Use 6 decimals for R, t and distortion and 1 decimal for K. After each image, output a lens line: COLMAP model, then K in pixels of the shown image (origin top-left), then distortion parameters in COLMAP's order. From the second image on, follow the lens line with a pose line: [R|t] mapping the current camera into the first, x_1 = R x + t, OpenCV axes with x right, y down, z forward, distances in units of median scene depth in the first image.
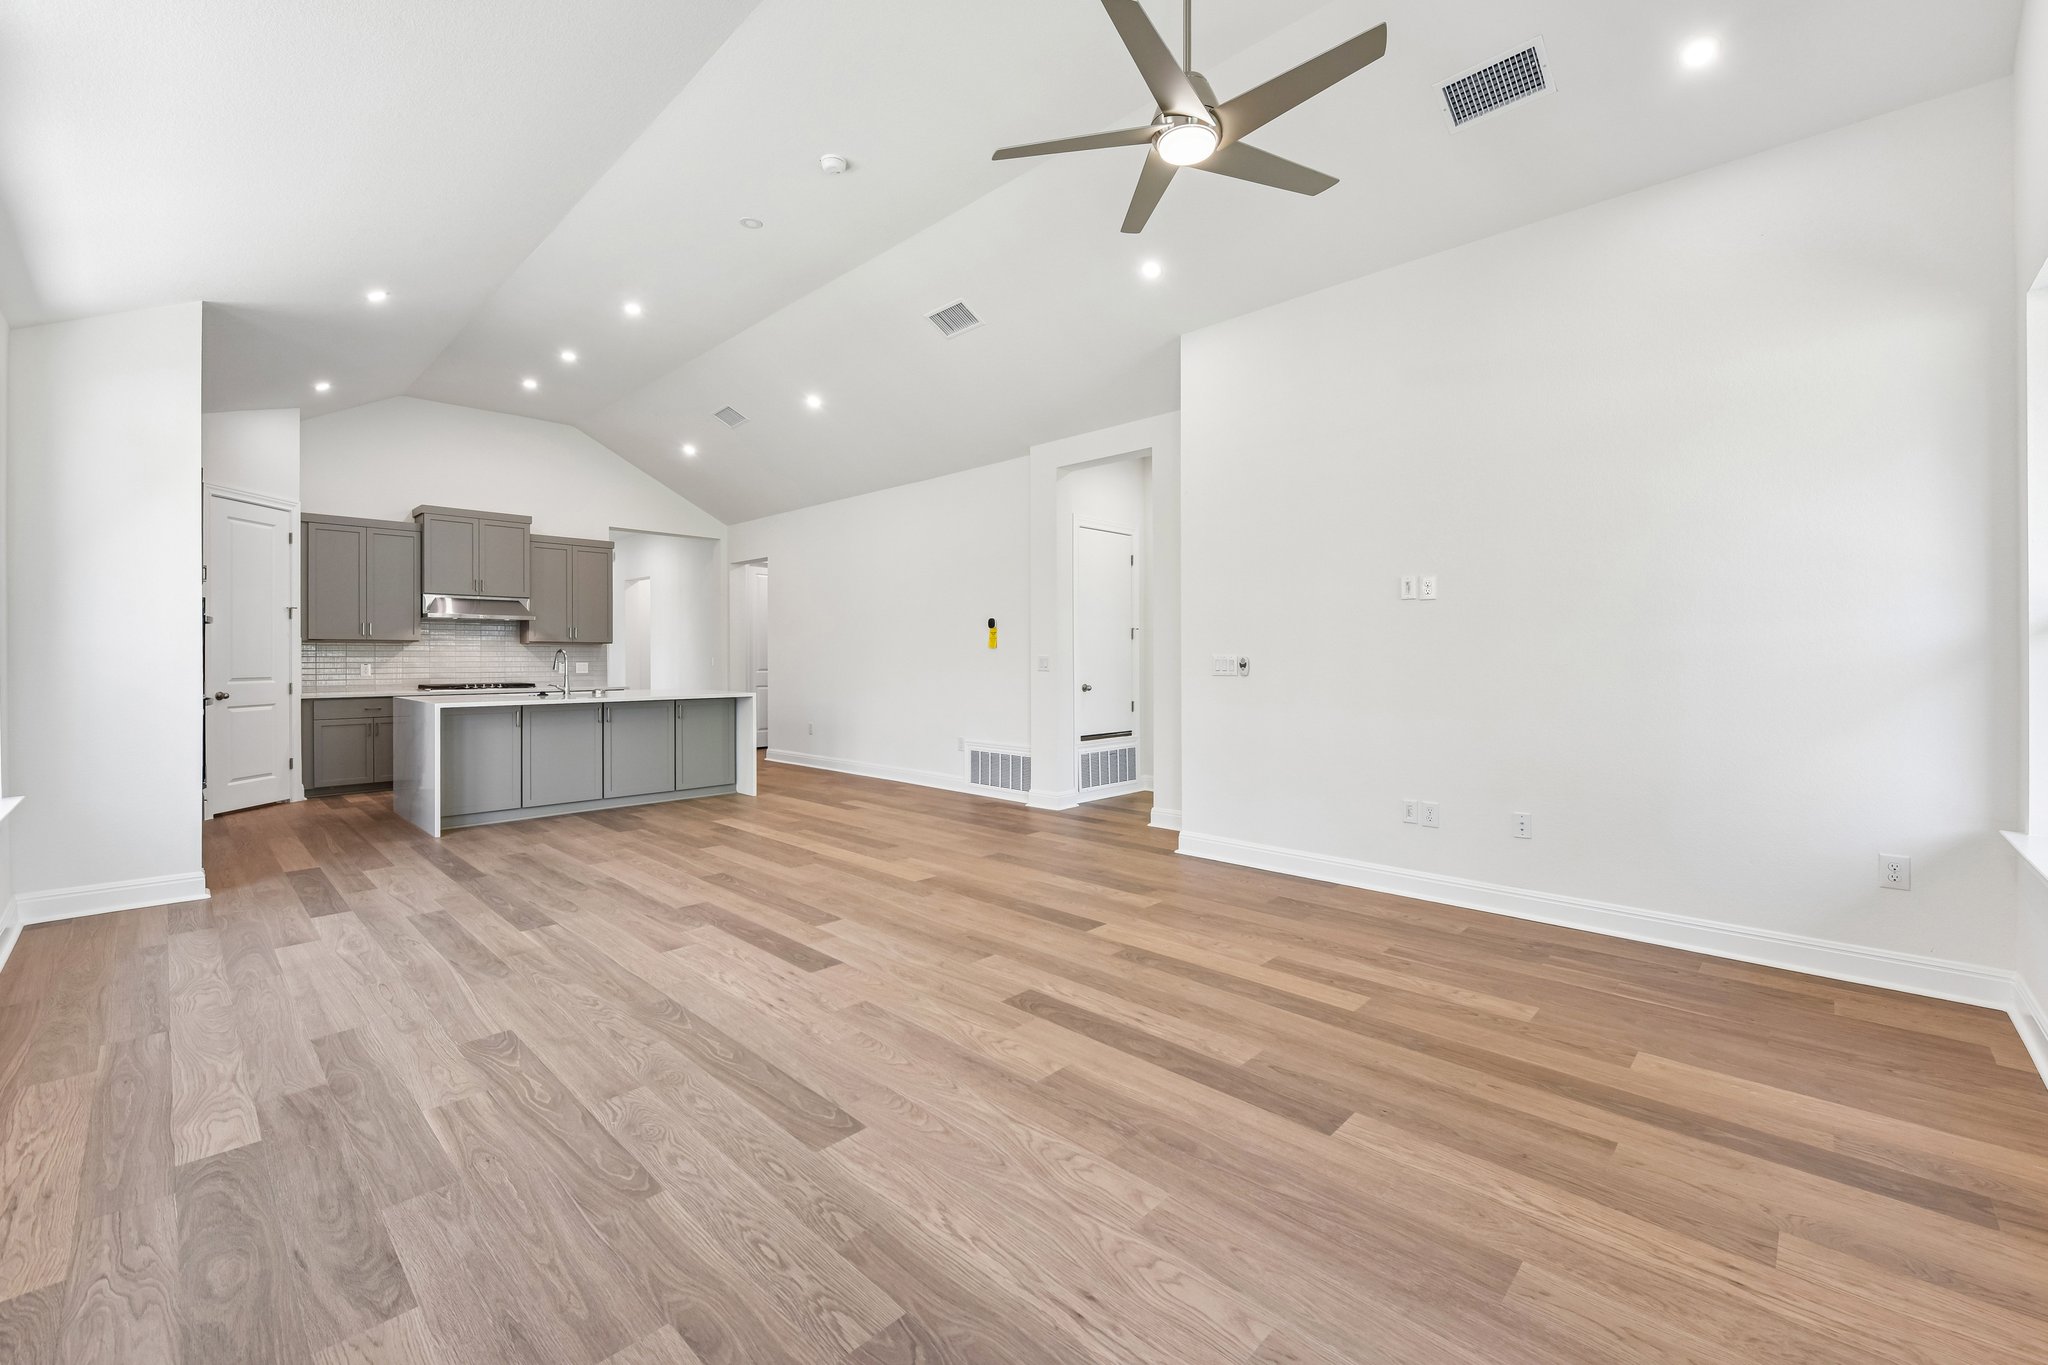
lens RADIAL K [[830.0, 0, 1043.0], [0, 830.0, 656.0], [0, 0, 1]] dist [-0.002888, -0.000540]
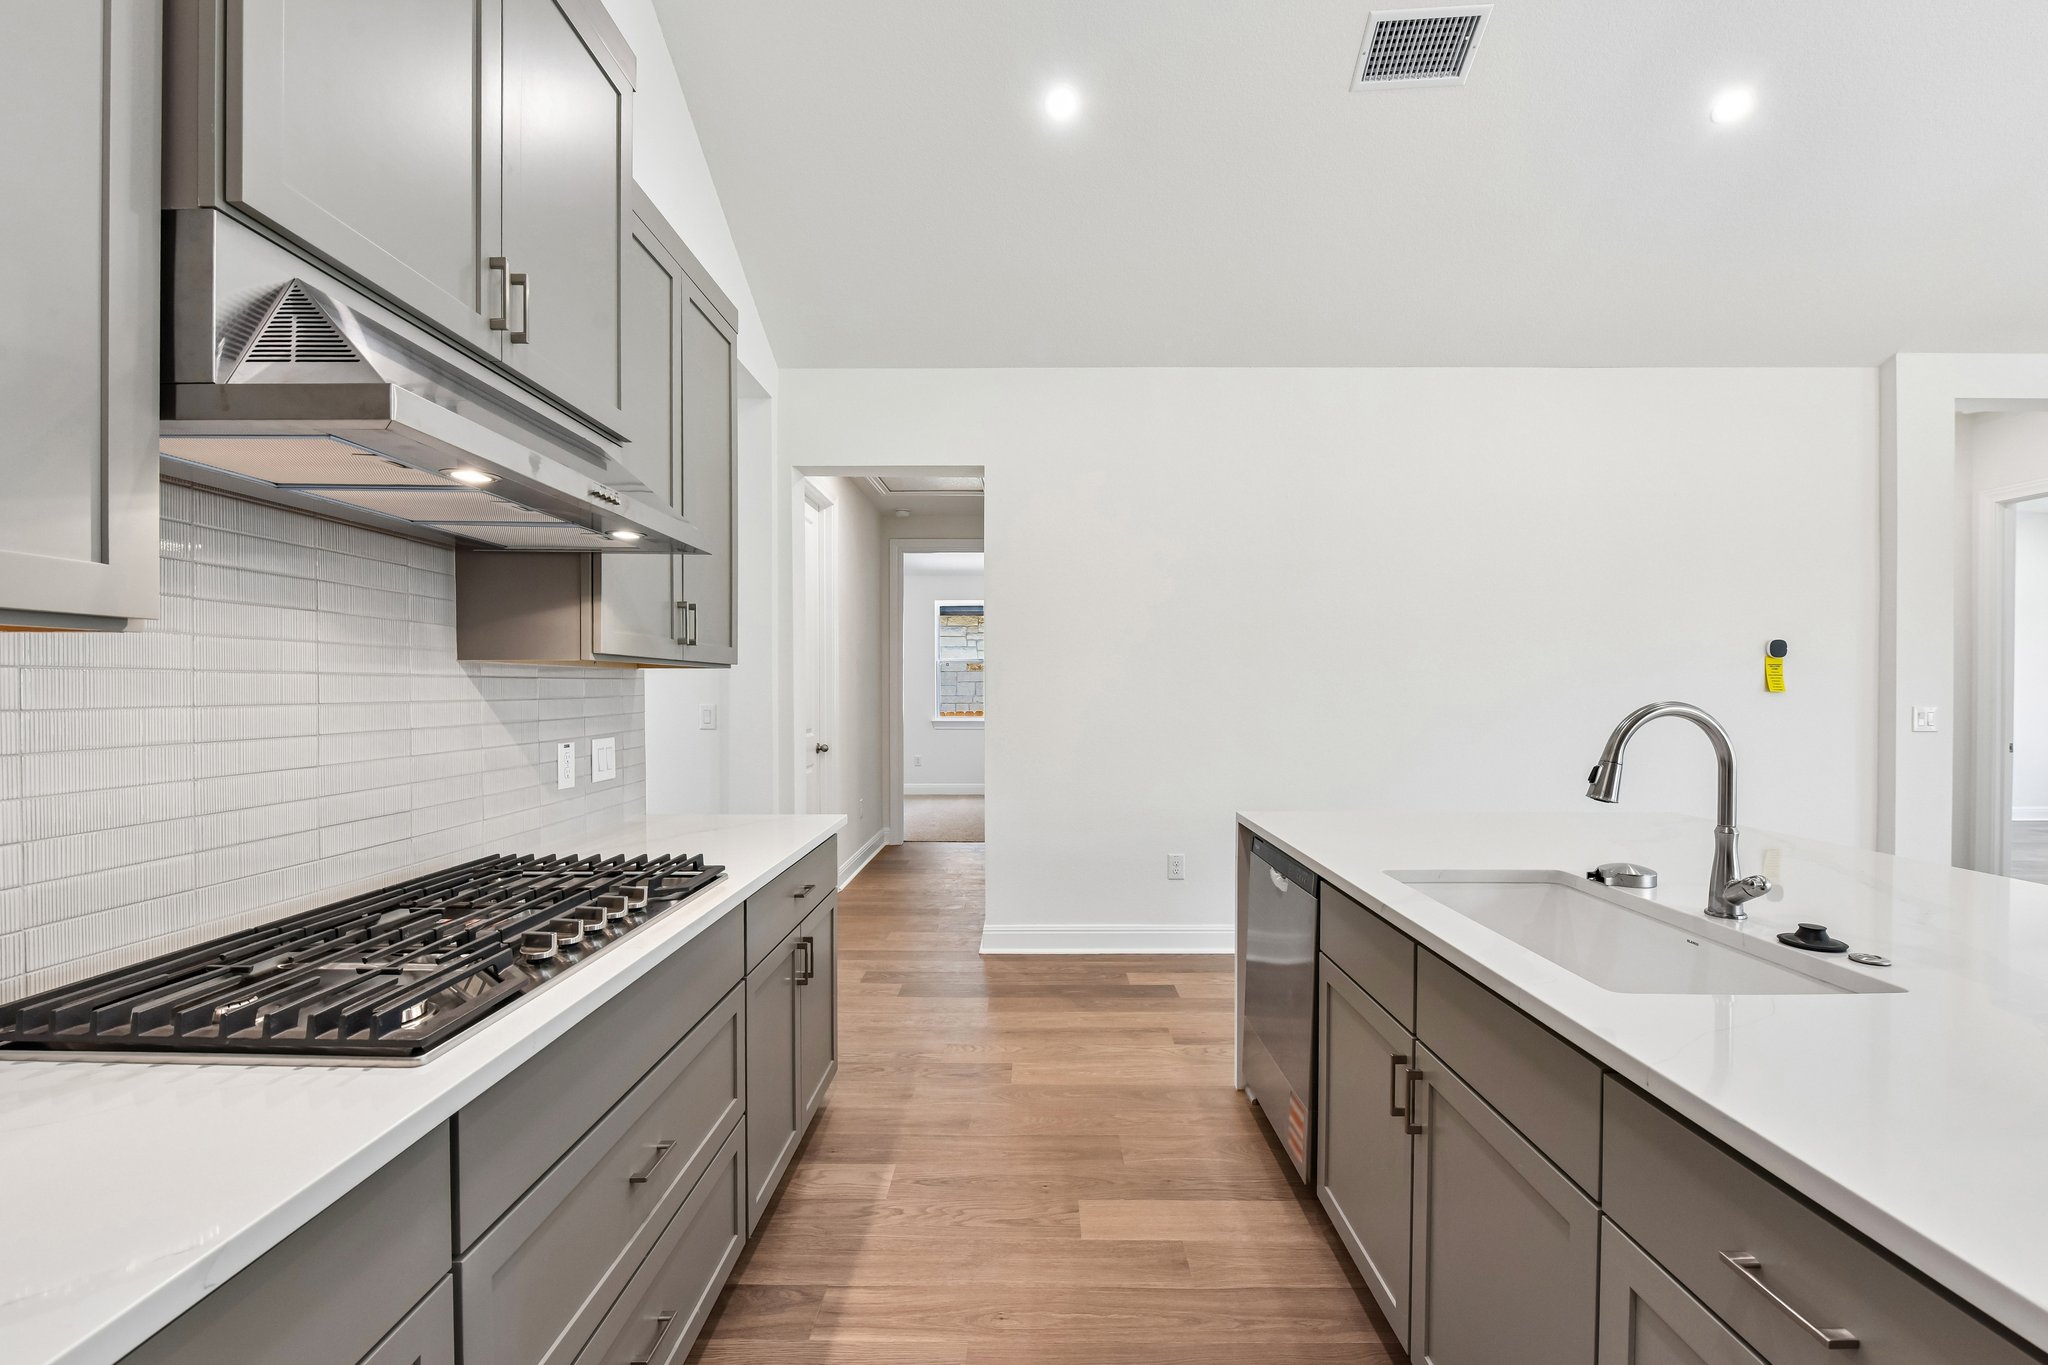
lens RADIAL K [[834.5, 0, 1030.1], [0, 834.5, 693.0], [0, 0, 1]] dist [0.002405, -0.005122]
pose [[0.734981, -0.002016, 0.678085, -1.541451], [-0.004962, 0.999953, 0.008351, -0.021441], [-0.678070, -0.009503, 0.734936, 1.742281]]
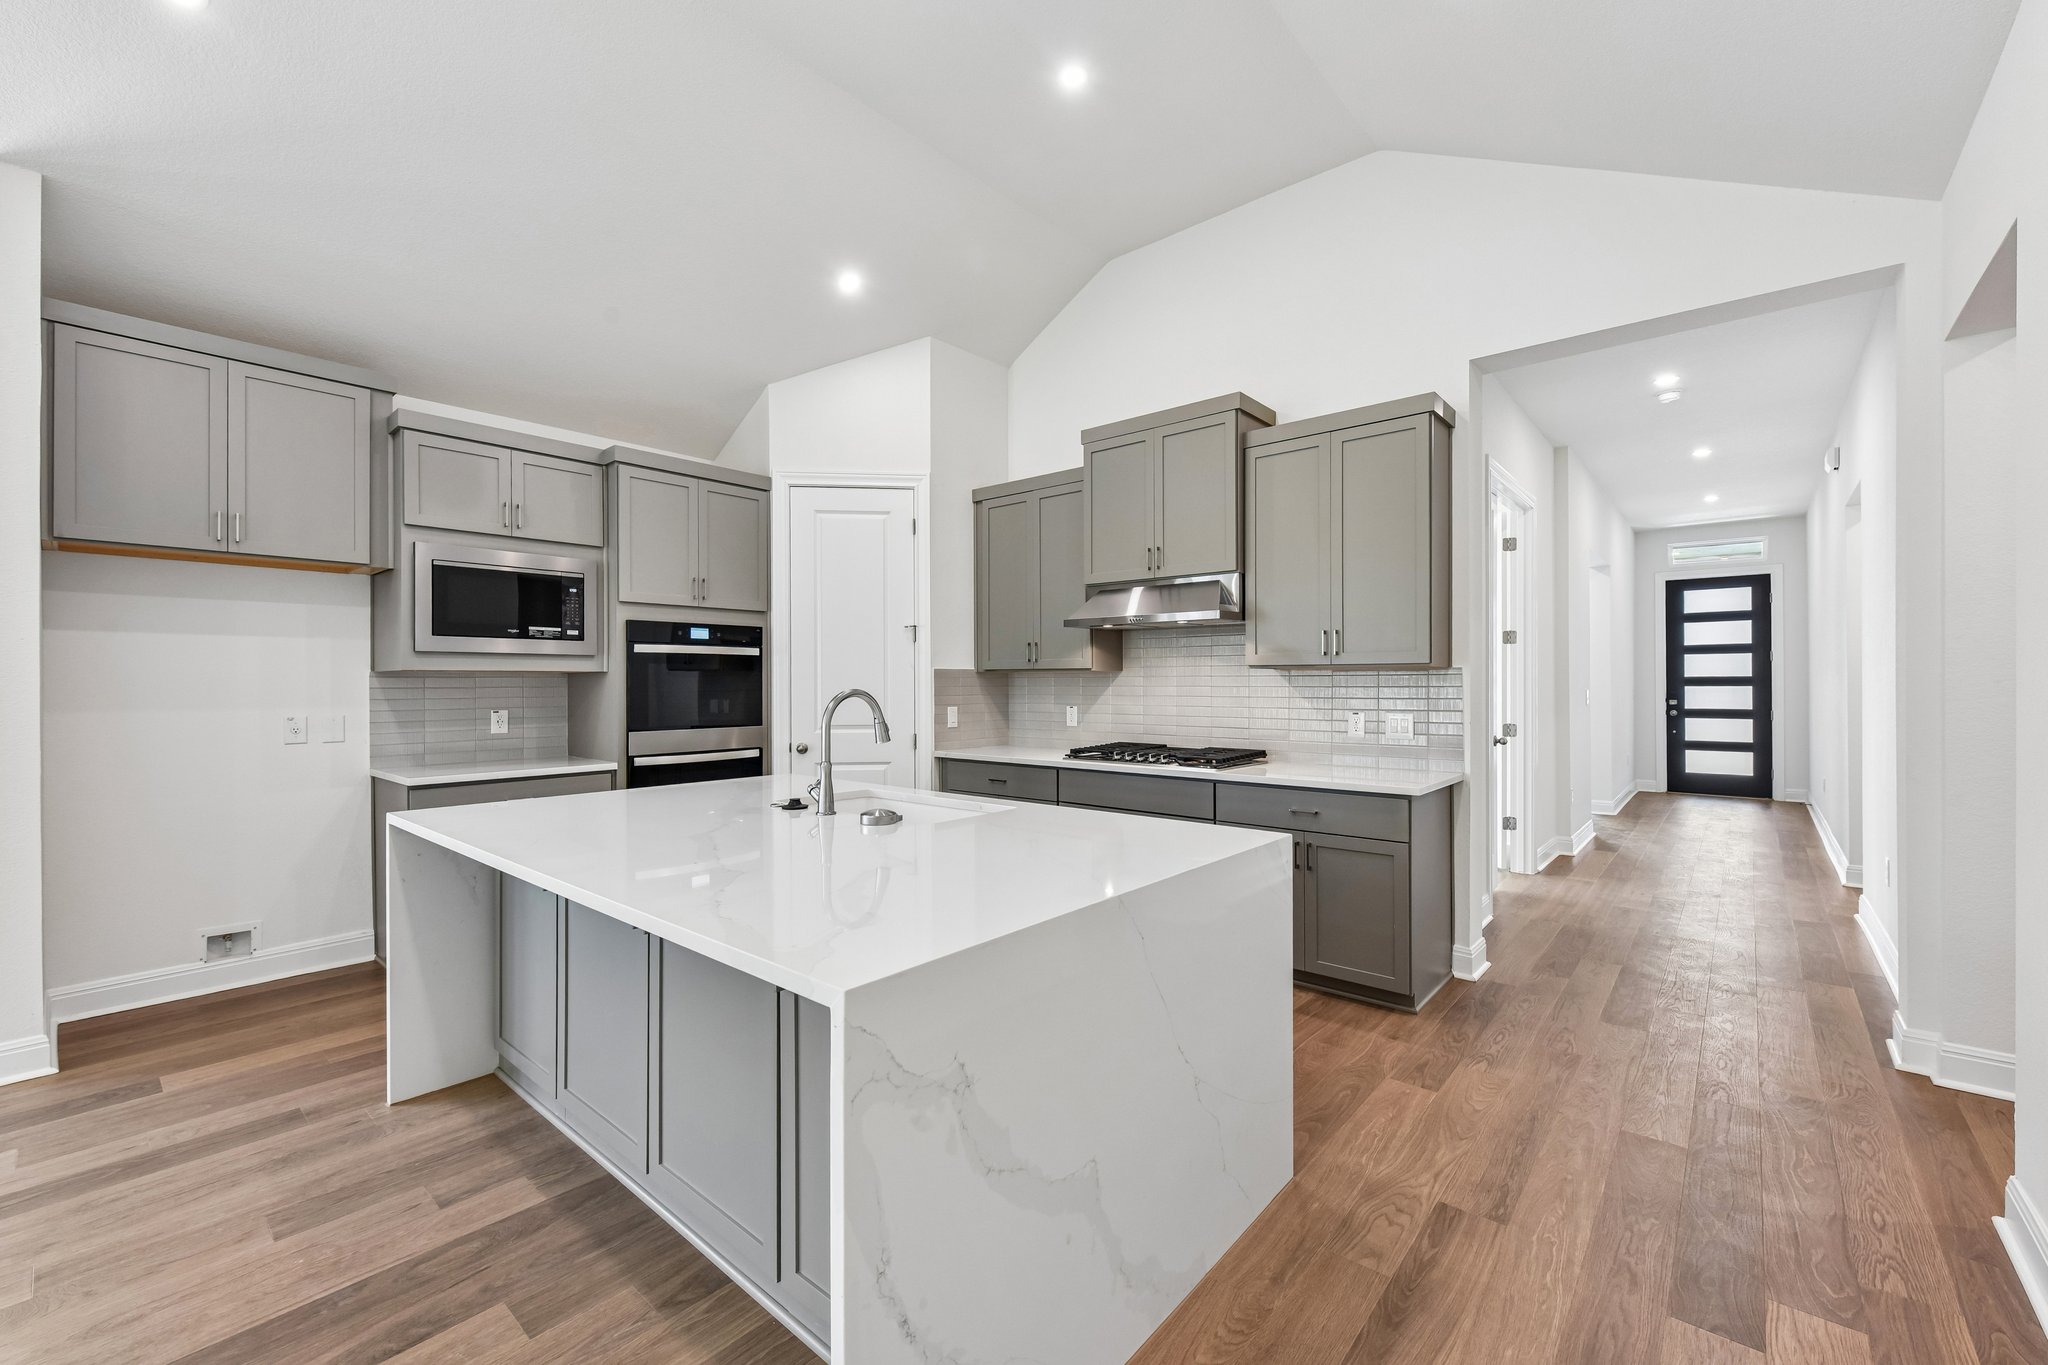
lens RADIAL K [[832.0, 0, 1038.2], [0, 832.0, 682.2], [0, 0, 1]] dist [0.000610, -0.000421]
pose [[0.042992, 0.000619, -0.999075, -0.367920], [0.004515, 0.999989, 0.000813, -0.019956], [0.999065, -0.004545, 0.042989, 1.949296]]
